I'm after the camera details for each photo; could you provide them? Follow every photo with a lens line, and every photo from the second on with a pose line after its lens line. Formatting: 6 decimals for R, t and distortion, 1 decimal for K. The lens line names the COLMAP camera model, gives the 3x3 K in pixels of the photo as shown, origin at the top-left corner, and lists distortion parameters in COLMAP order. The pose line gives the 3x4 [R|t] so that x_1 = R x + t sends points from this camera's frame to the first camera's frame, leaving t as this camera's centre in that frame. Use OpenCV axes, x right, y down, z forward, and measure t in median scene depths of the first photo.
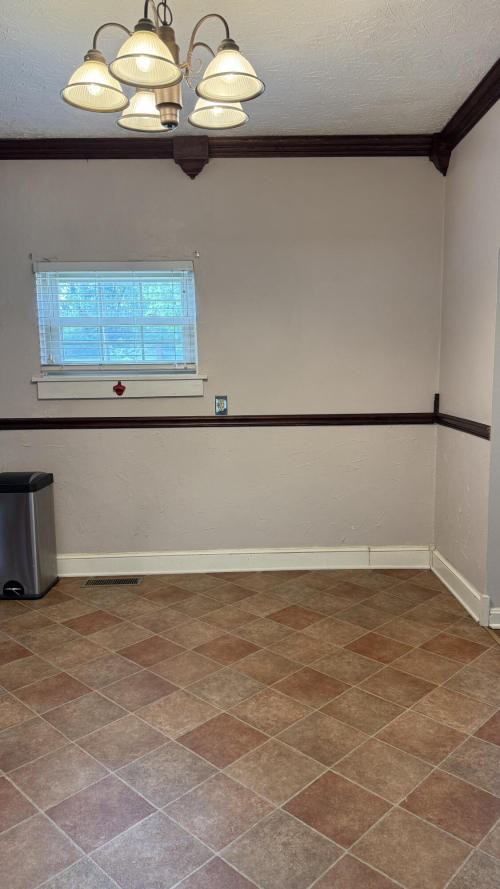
lens RADIAL K [[618.3, 0, 246.4], [0, 618.3, 442.0], [0, 0, 1]] dist [0.084045, -0.119663]
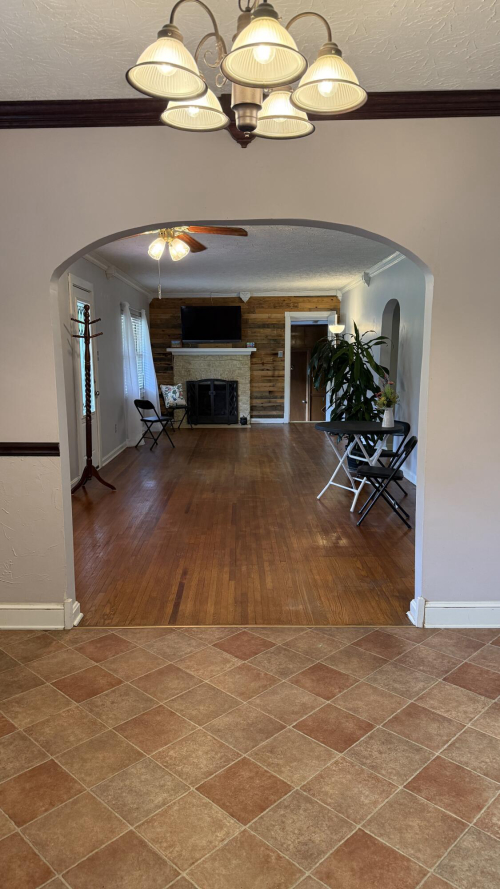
lens RADIAL K [[618.3, 0, 251.5], [0, 618.3, 457.2], [0, 0, 1]] dist [0.084045, -0.119663]
pose [[0.005557, -0.150262, 0.988631, -0.652511], [0.126861, 0.980764, 0.148354, -0.115978], [-0.991905, 0.124594, 0.024512, 0.652332]]
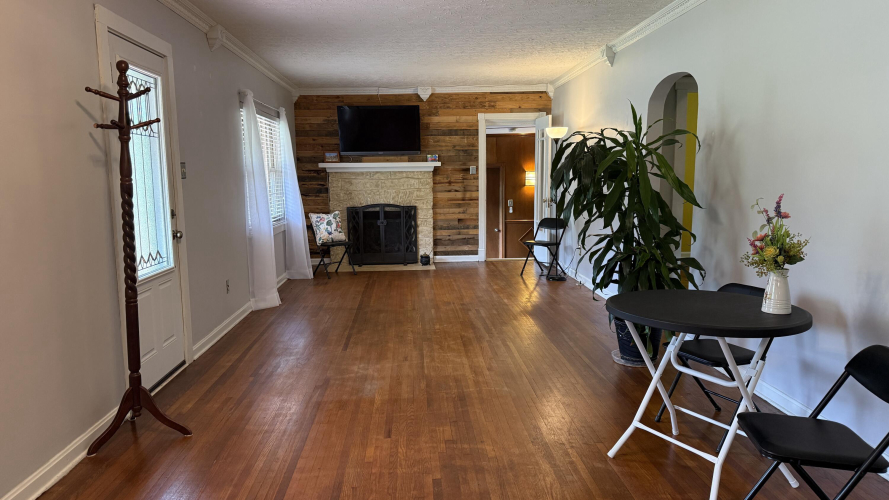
lens RADIAL K [[618.3, 0, 448.8], [0, 618.3, 258.9], [0, 0, 1]] dist [0.084045, -0.119663]
pose [[-0.041075, -0.118599, 0.992092, 0.412814], [0.137421, 0.982823, 0.123180, -0.112760], [-0.989661, 0.141394, -0.024071, 0.732026]]
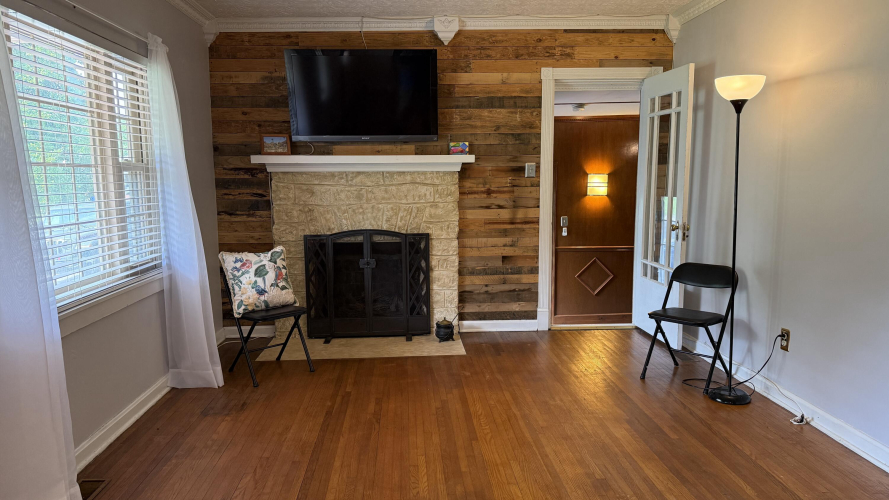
lens RADIAL K [[618.3, 0, 448.8], [0, 618.3, 257.8], [0, 0, 1]] dist [0.084045, -0.119663]
pose [[-0.044077, -0.109489, 0.993010, 1.768216], [0.131837, 0.984646, 0.114419, -0.137480], [-0.990291, 0.135958, -0.028966, 0.784792]]
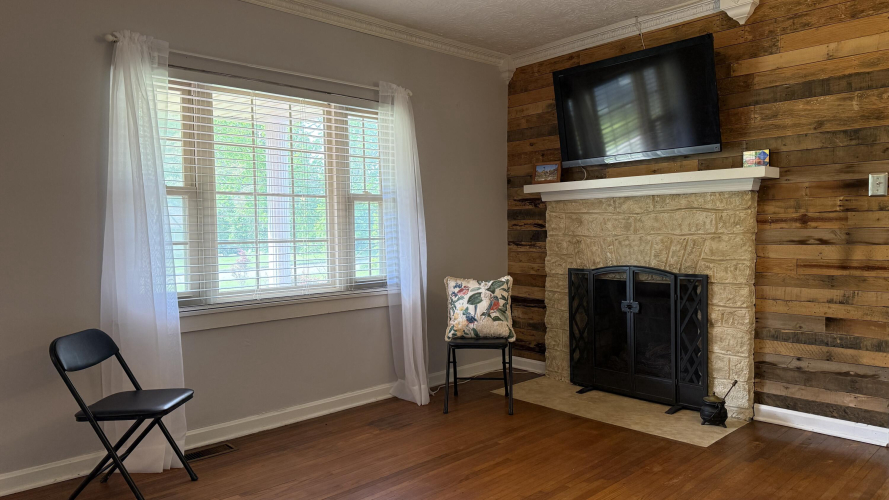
lens RADIAL K [[618.3, 0, 444.3], [0, 618.3, 249.8], [0, 0, 1]] dist [0.084045, -0.119663]
pose [[0.741699, -0.012849, 0.670610, 2.202309], [0.079512, 0.994451, -0.068887, -0.022615], [-0.666004, 0.104415, 0.738605, 0.187500]]
